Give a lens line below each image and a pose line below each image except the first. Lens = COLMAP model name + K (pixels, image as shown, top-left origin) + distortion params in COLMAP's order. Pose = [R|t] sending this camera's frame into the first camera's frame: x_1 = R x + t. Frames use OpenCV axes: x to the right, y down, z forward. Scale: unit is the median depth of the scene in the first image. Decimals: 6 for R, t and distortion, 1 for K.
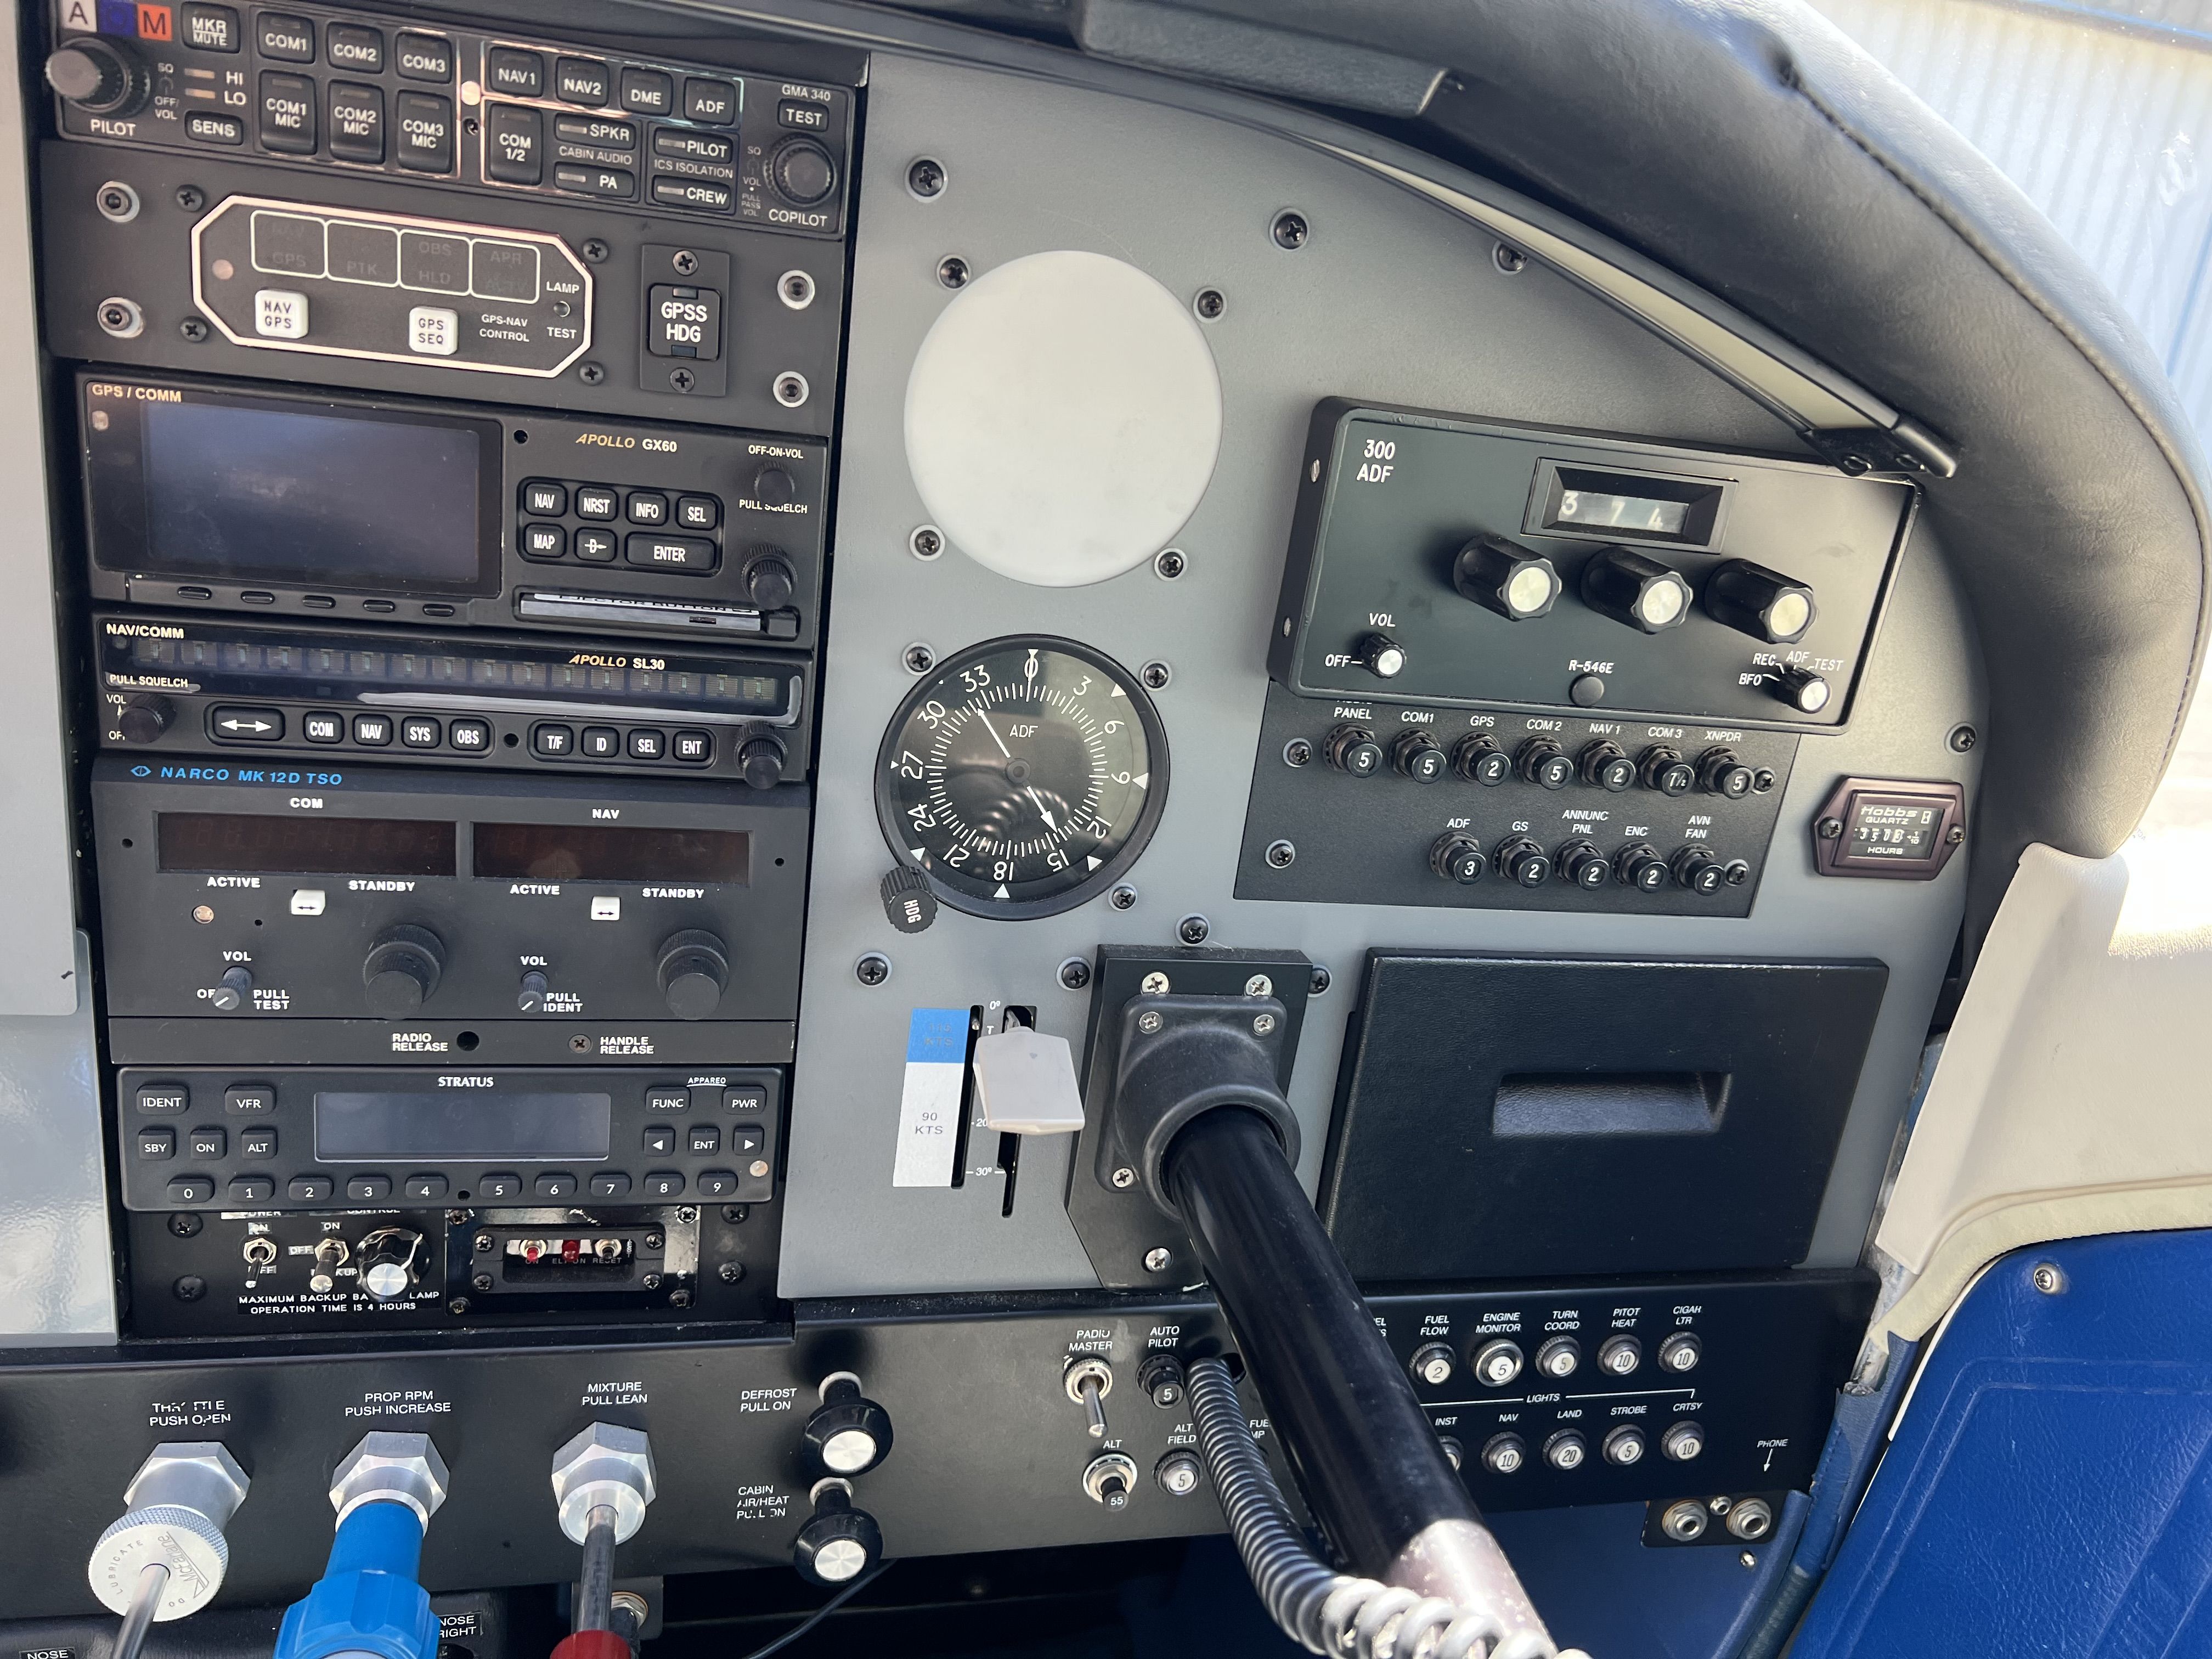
lens RADIAL K [[1696.5, 0, 1112.3], [0, 1696.5, 857.9], [0, 0, 1]] dist [0.013687, -0.019741]
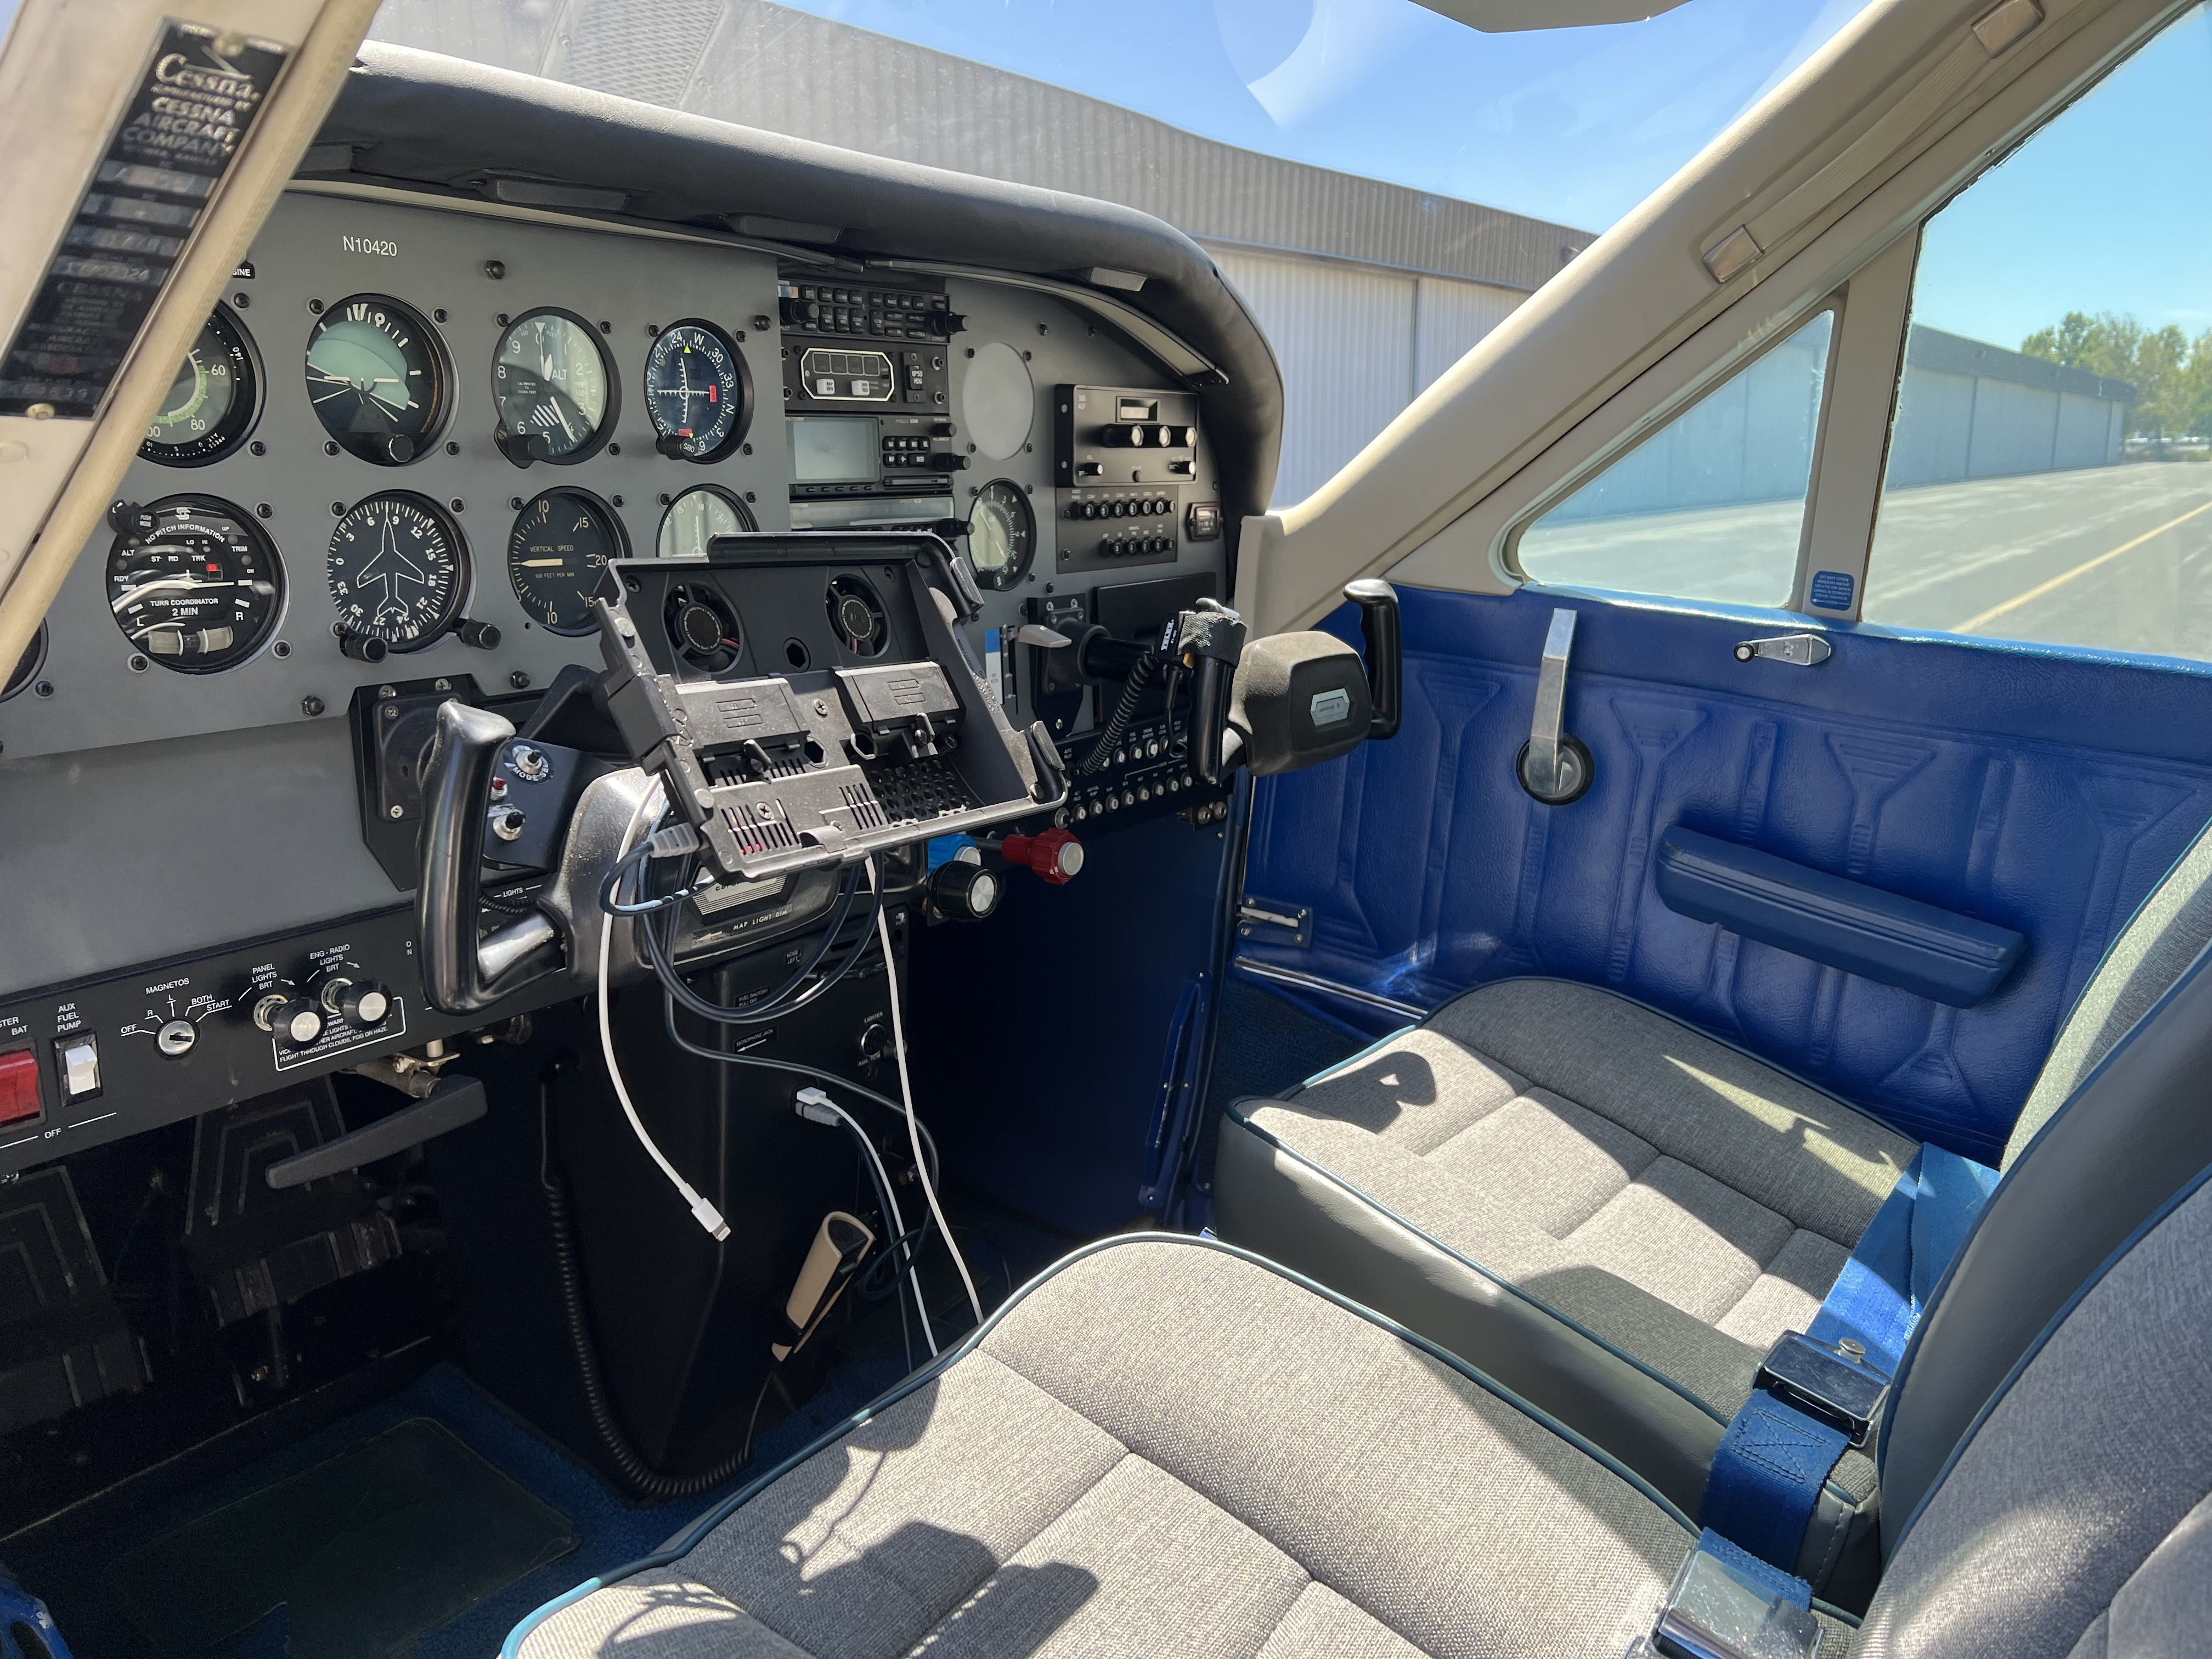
lens RADIAL K [[1696.5, 0, 1112.3], [0, 1696.5, 857.9], [0, 0, 1]] dist [0.013687, -0.019741]
pose [[0.748605, -0.279920, 0.601029, -1.843931], [0.315019, 0.947816, 0.049062, 0.399293], [-0.583398, 0.152607, 0.797720, -1.297901]]
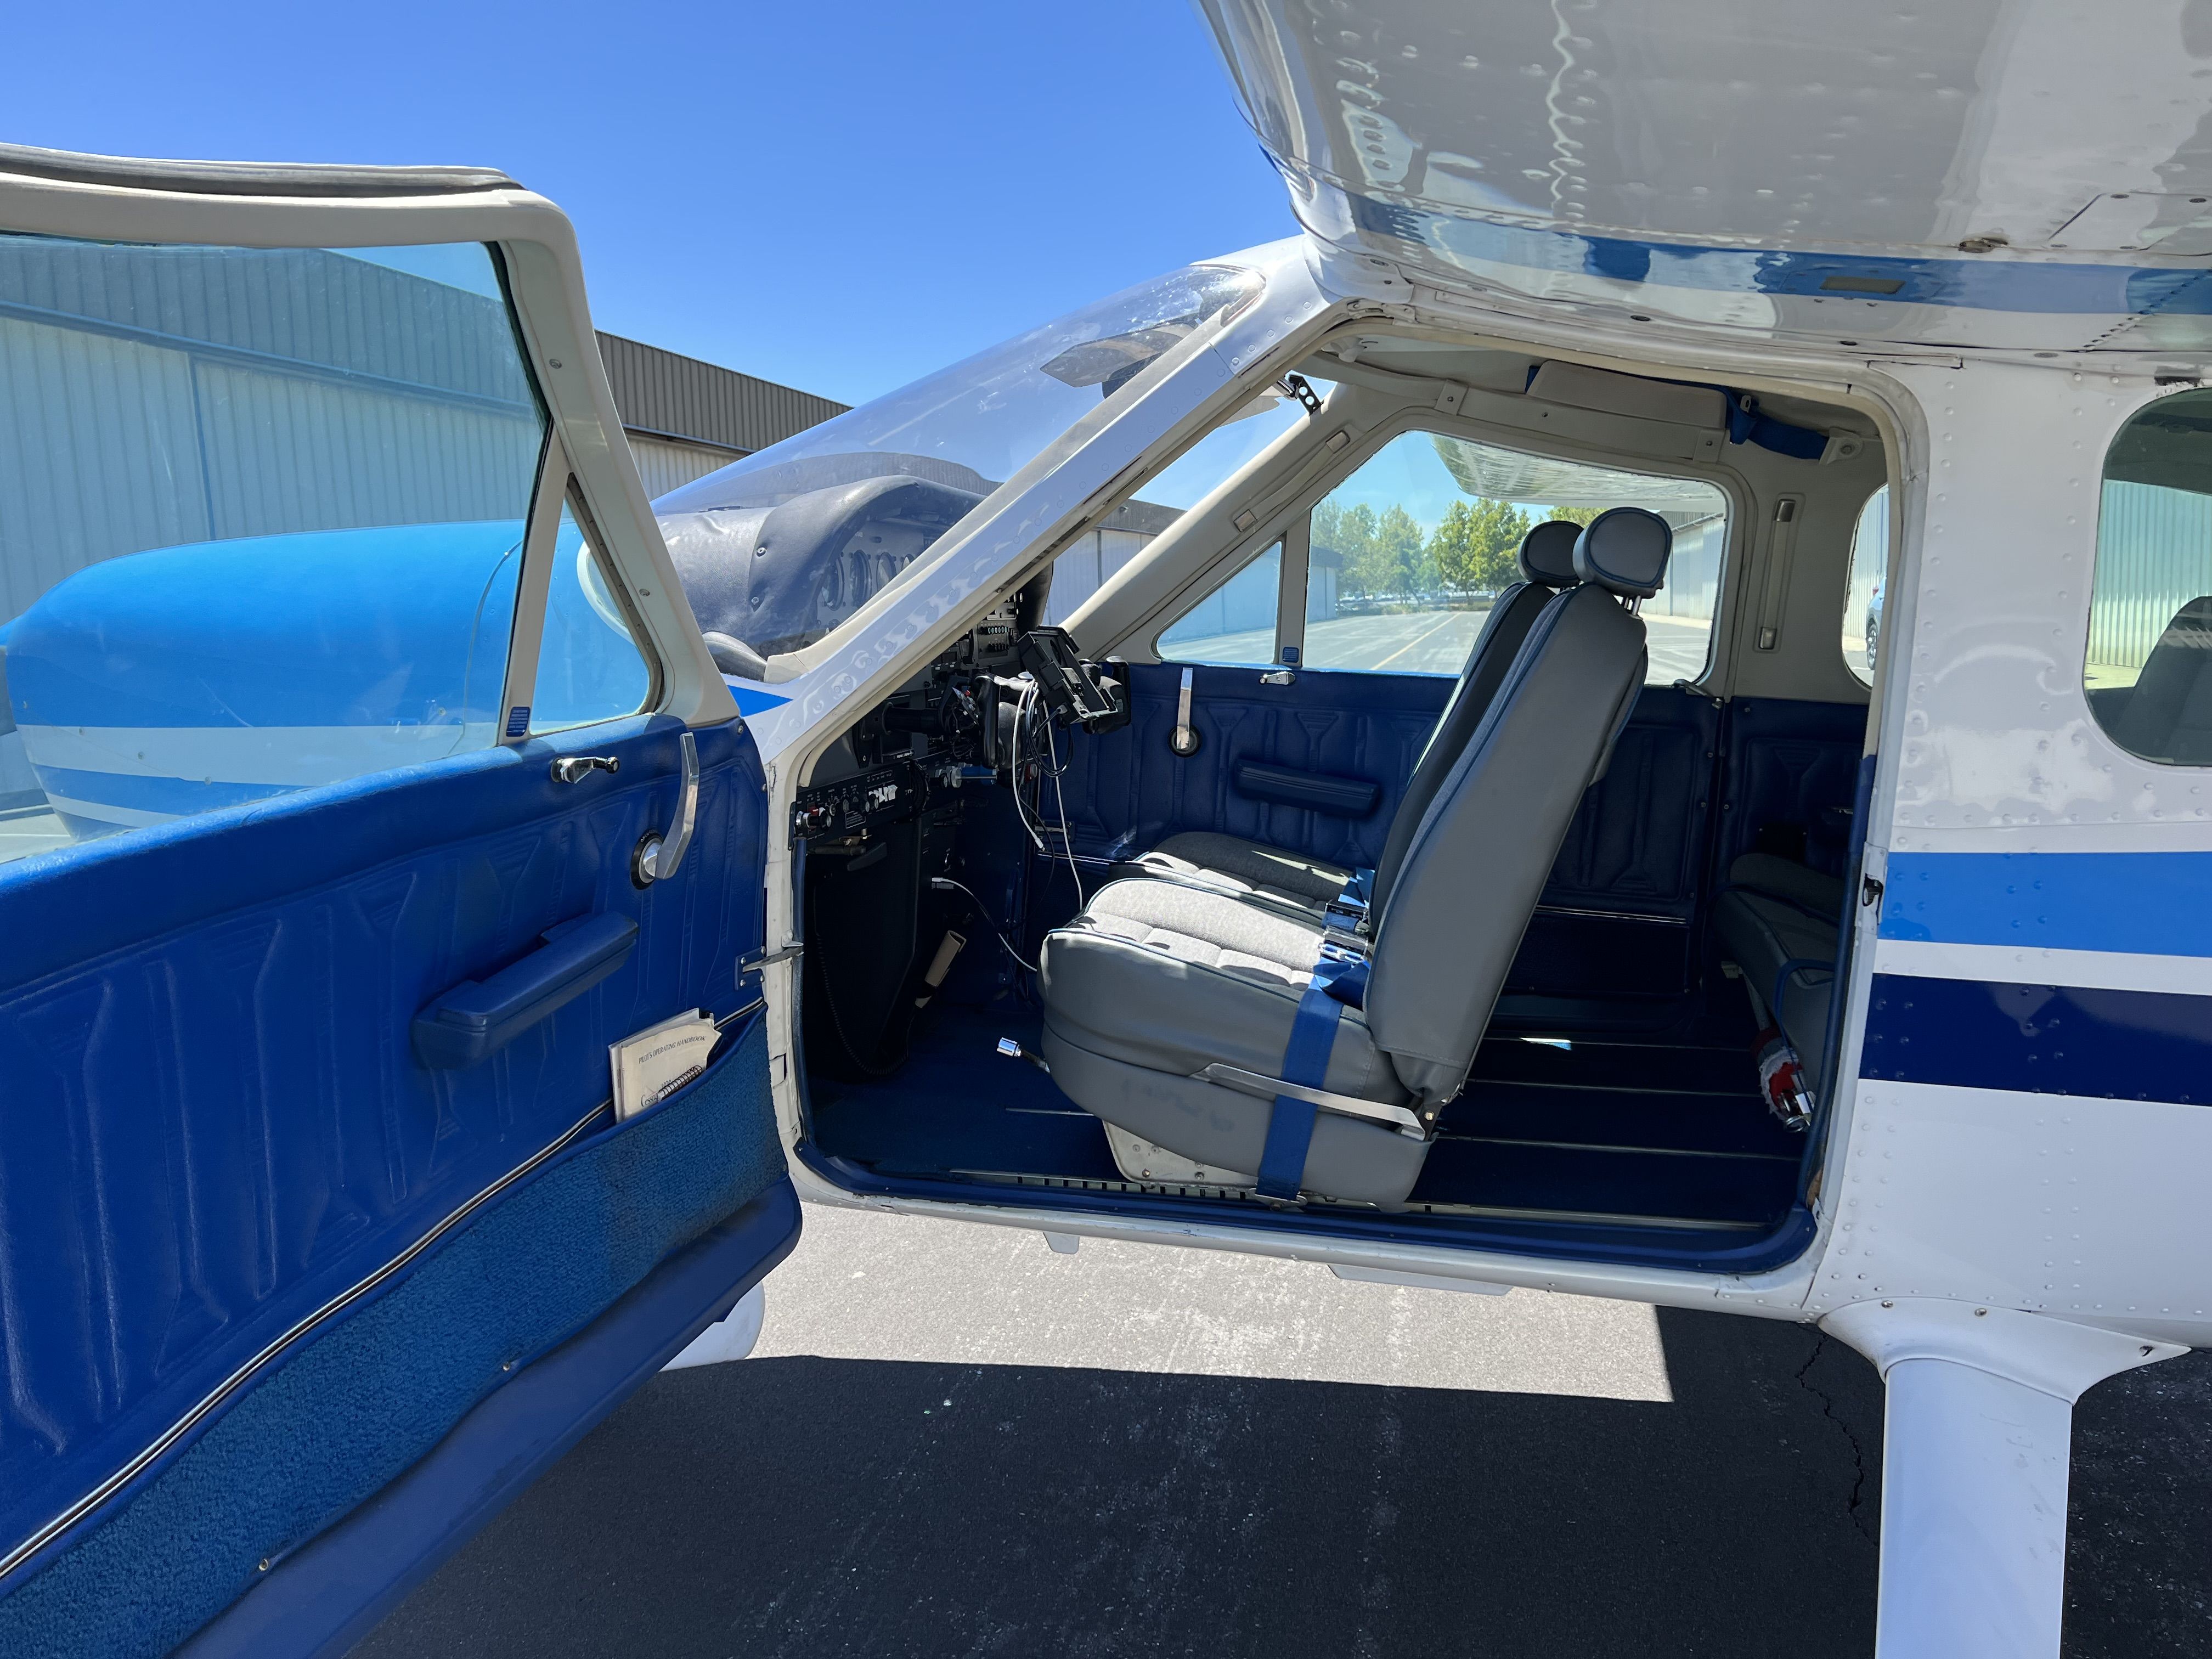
lens RADIAL K [[1696.5, 0, 1112.3], [0, 1696.5, 857.9], [0, 0, 1]] dist [0.013687, -0.019741]
pose [[0.438785, -0.268590, 0.857512, -5.749486], [0.380710, 0.919971, 0.093346, 0.328973], [-0.813958, 0.285504, 0.505925, -2.522881]]
